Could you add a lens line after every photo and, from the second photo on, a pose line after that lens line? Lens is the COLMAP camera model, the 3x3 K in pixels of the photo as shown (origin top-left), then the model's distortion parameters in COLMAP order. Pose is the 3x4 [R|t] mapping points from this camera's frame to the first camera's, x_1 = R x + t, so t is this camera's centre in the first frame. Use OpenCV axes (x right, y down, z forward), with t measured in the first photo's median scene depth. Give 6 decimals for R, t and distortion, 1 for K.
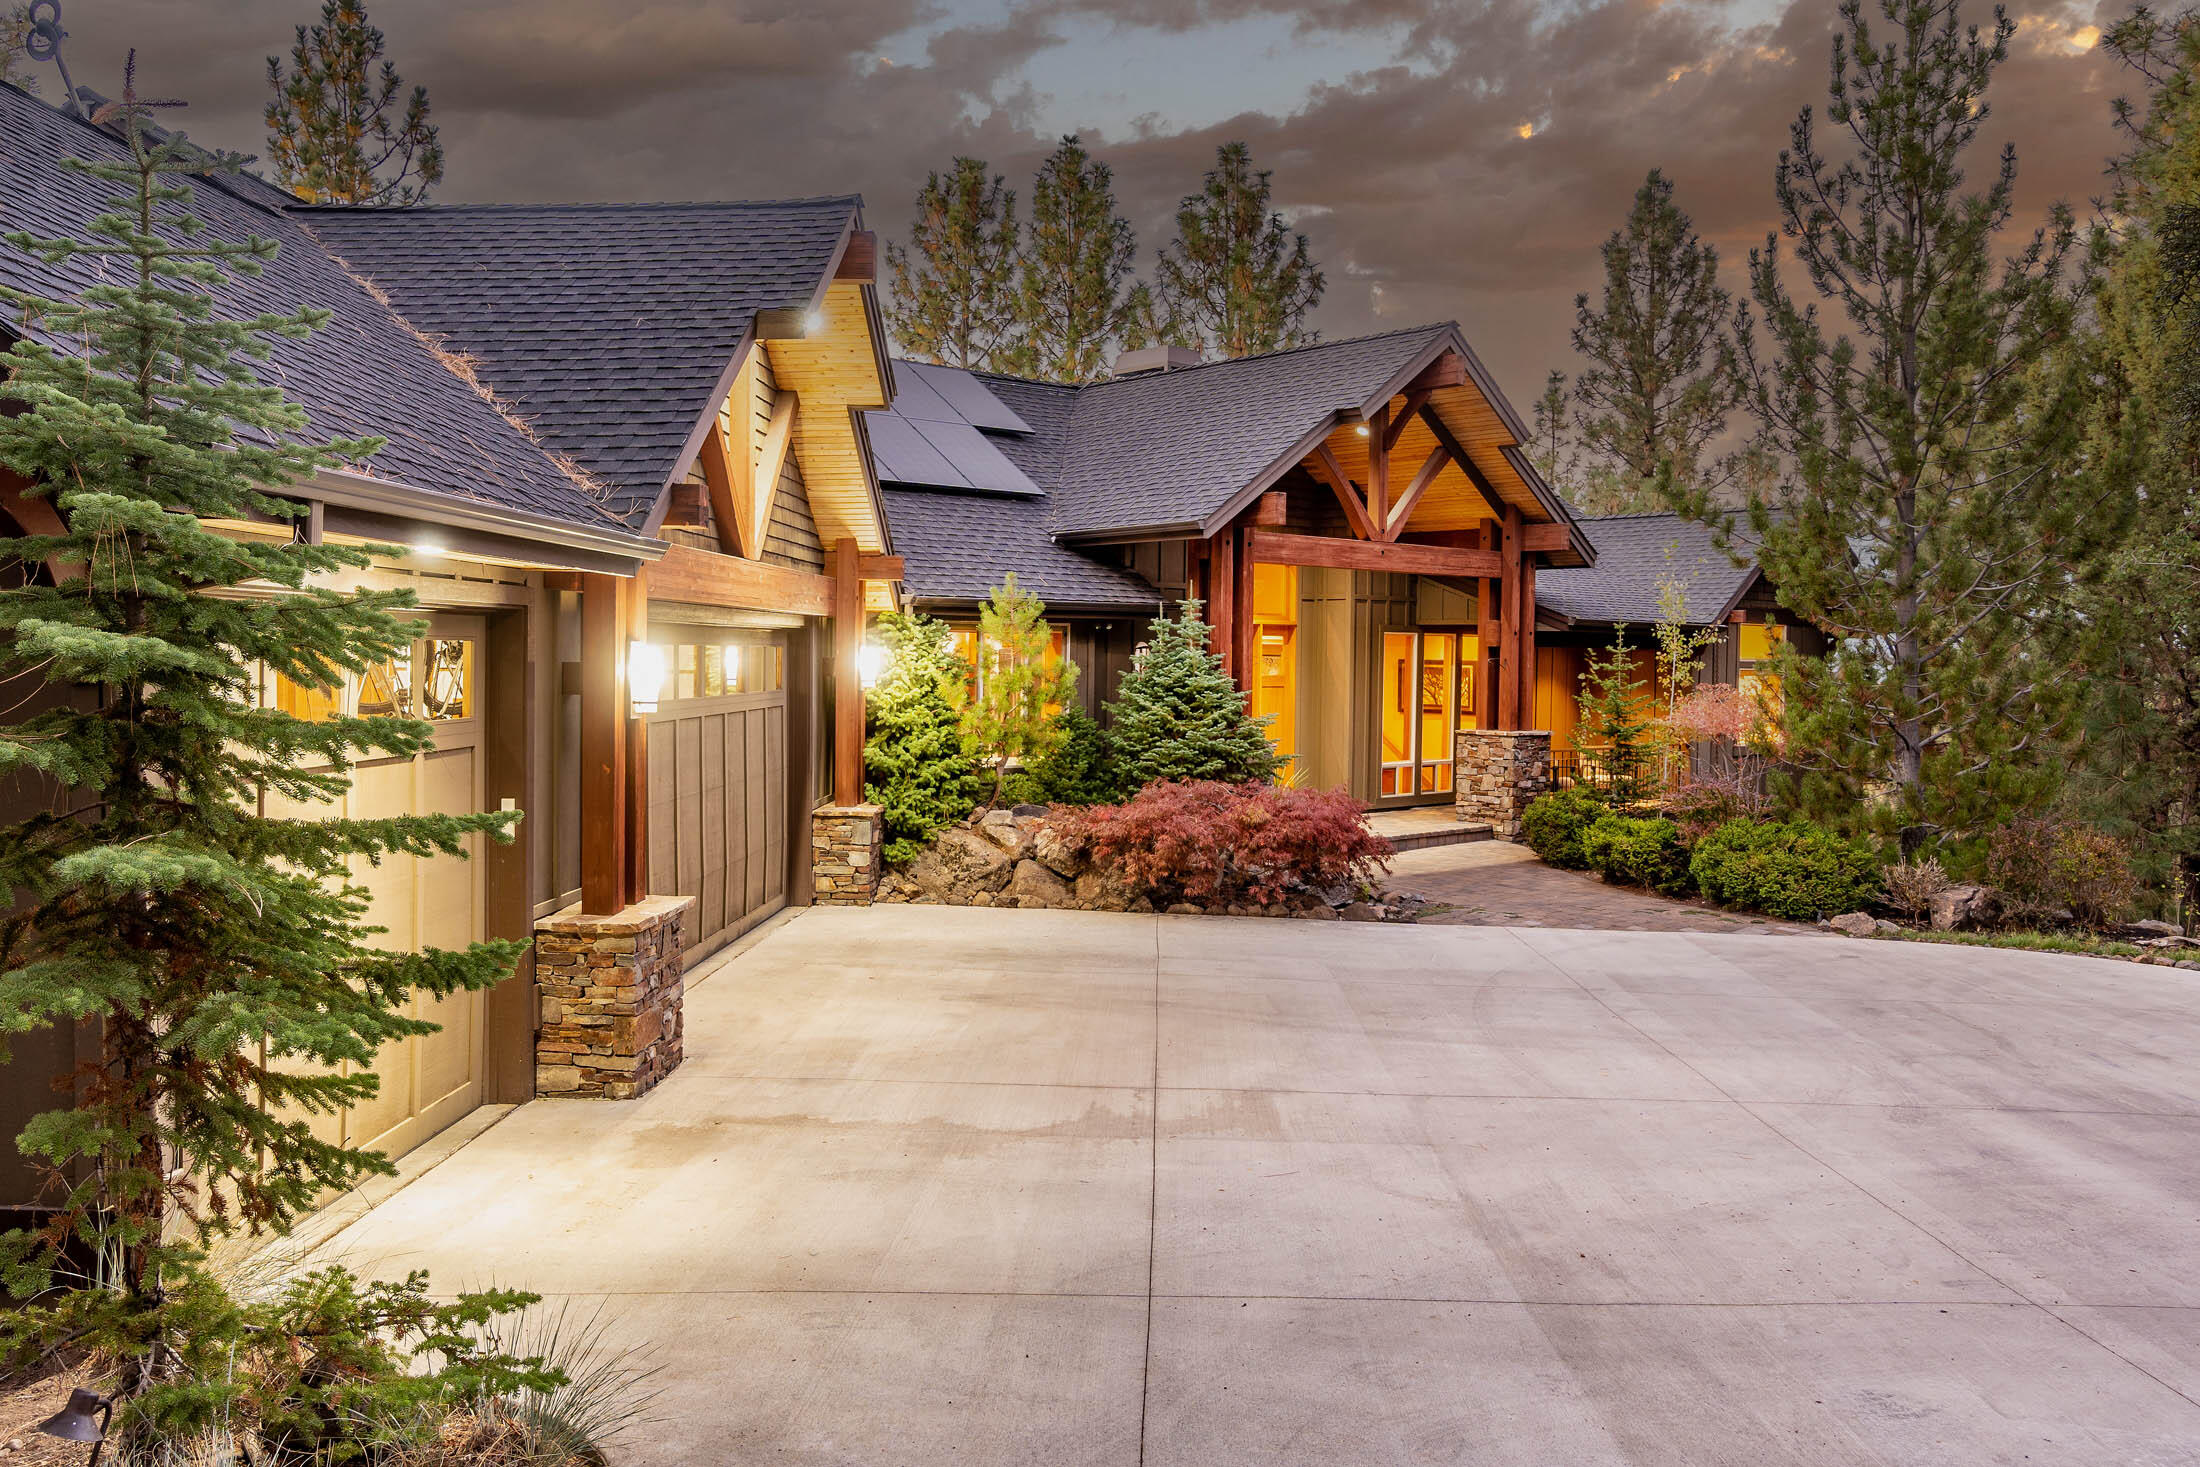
lens RADIAL K [[1630.9, 0, 1100.0], [0, 1630.9, 733.5], [0, 0, 1]] dist [0.023537, 0.000839]
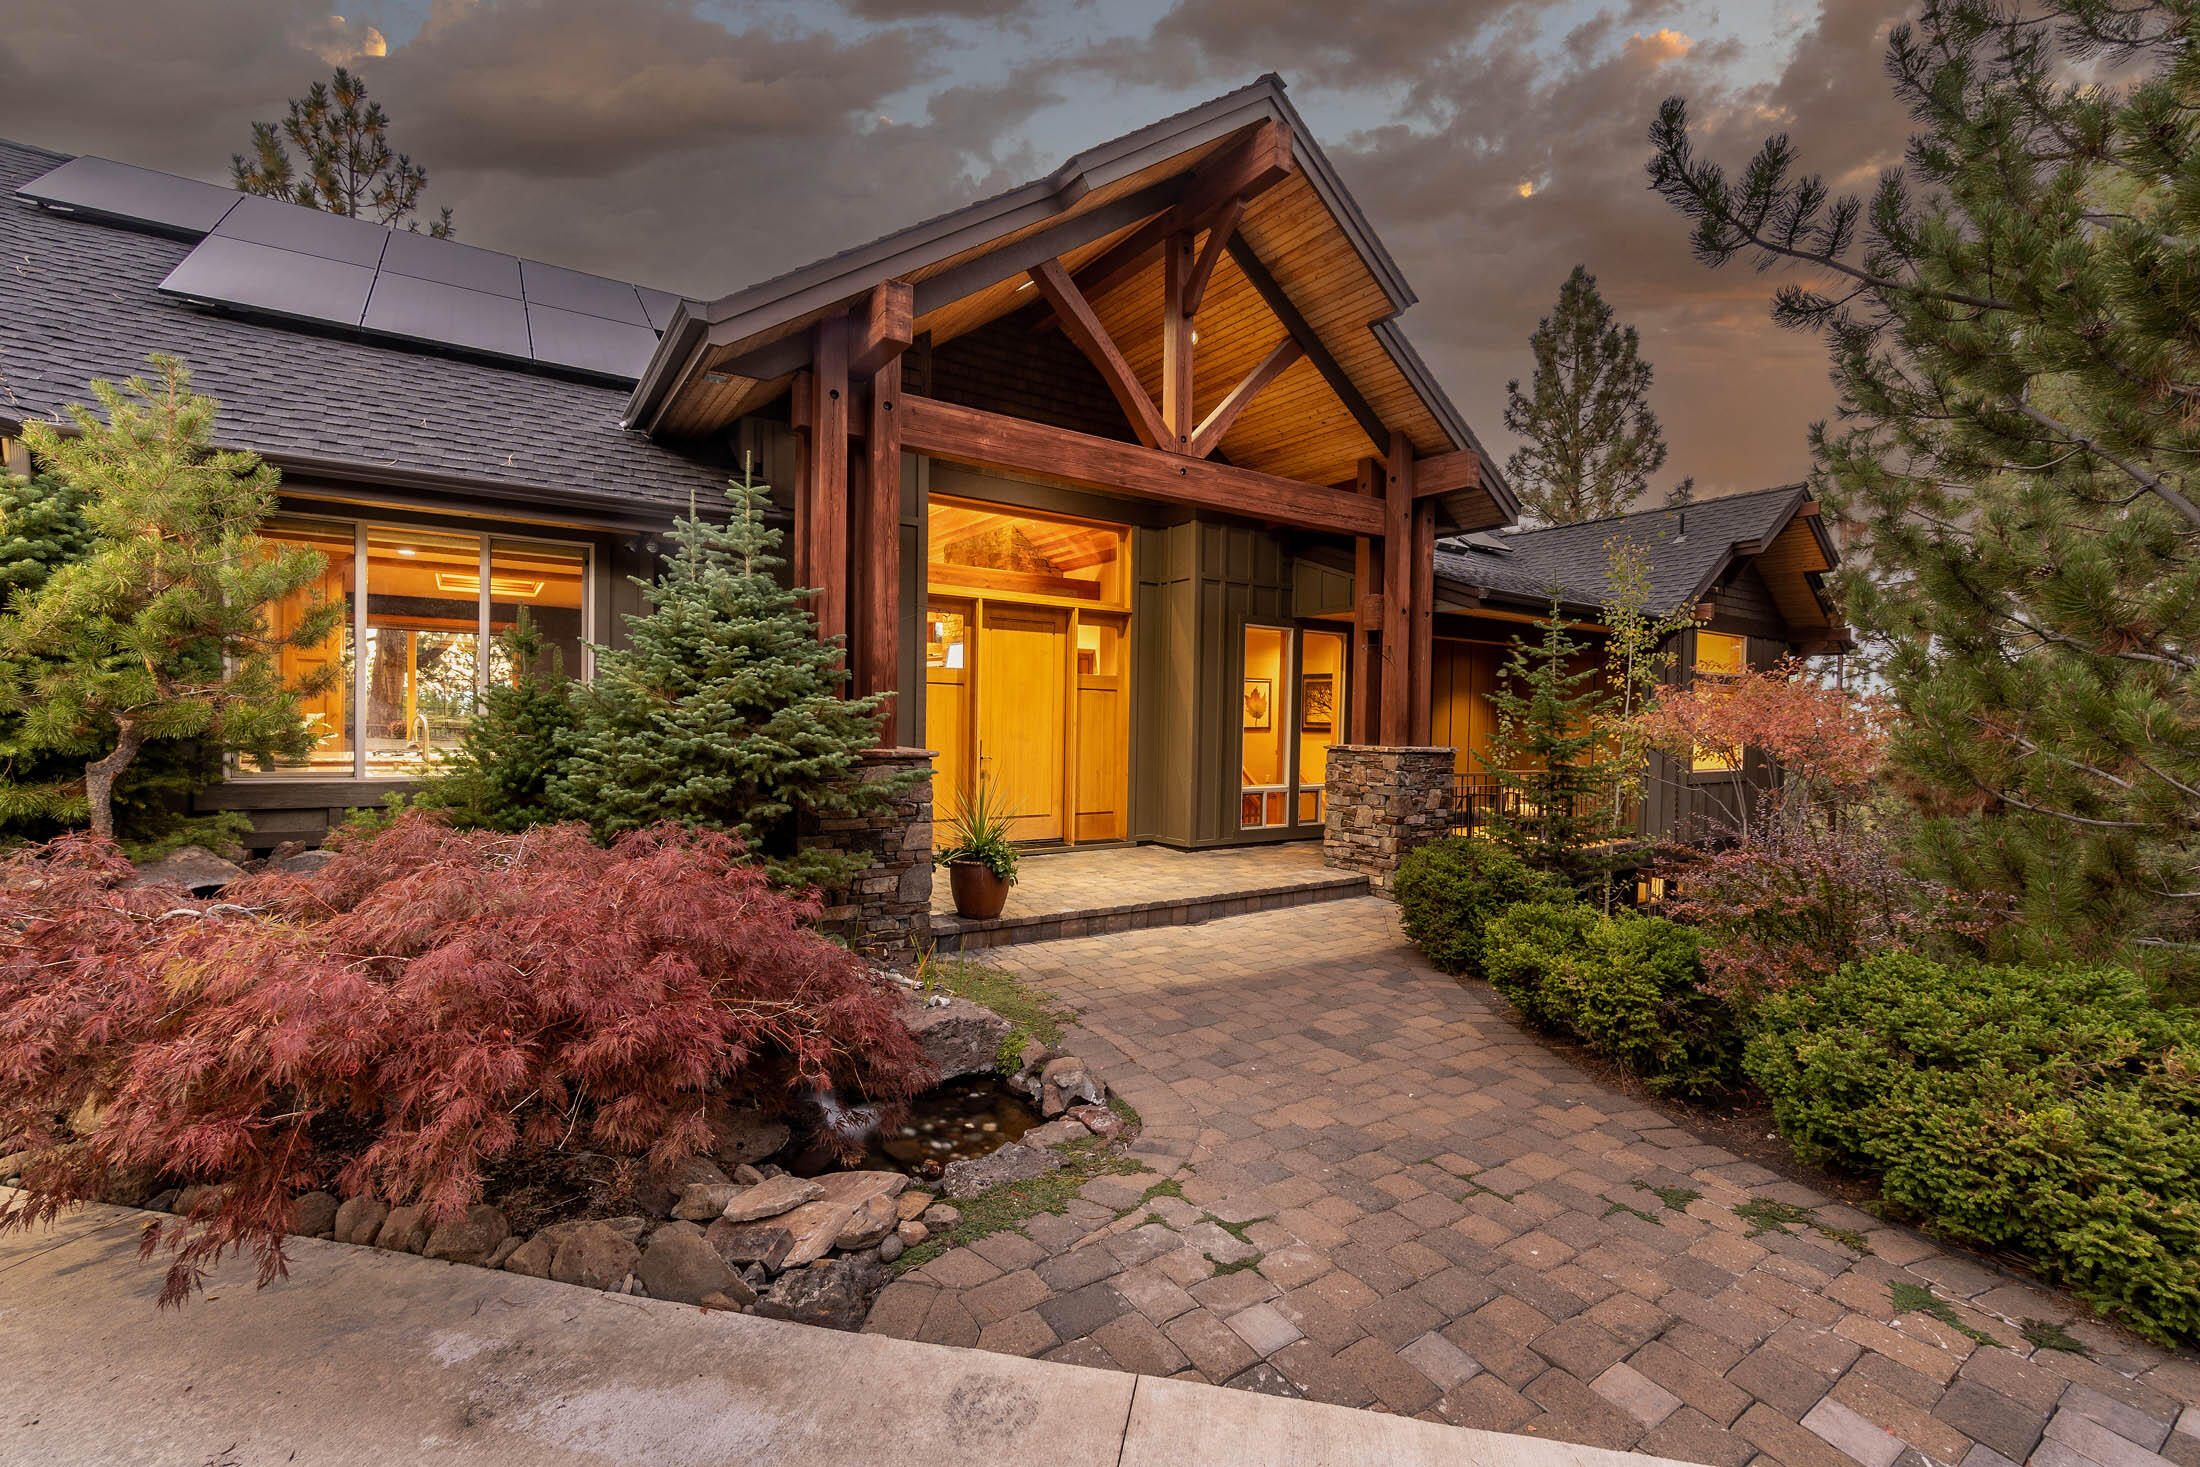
lens RADIAL K [[951.4, 0, 1102.8], [0, 951.4, 745.2], [0, 0, 1]] dist [-0.016801, 0.000340]
pose [[0.991695, 0.010875, -0.128154, 0.174811], [-0.013625, 0.999695, -0.020607, 0.008609], [0.127891, 0.022182, 0.991540, 0.561124]]
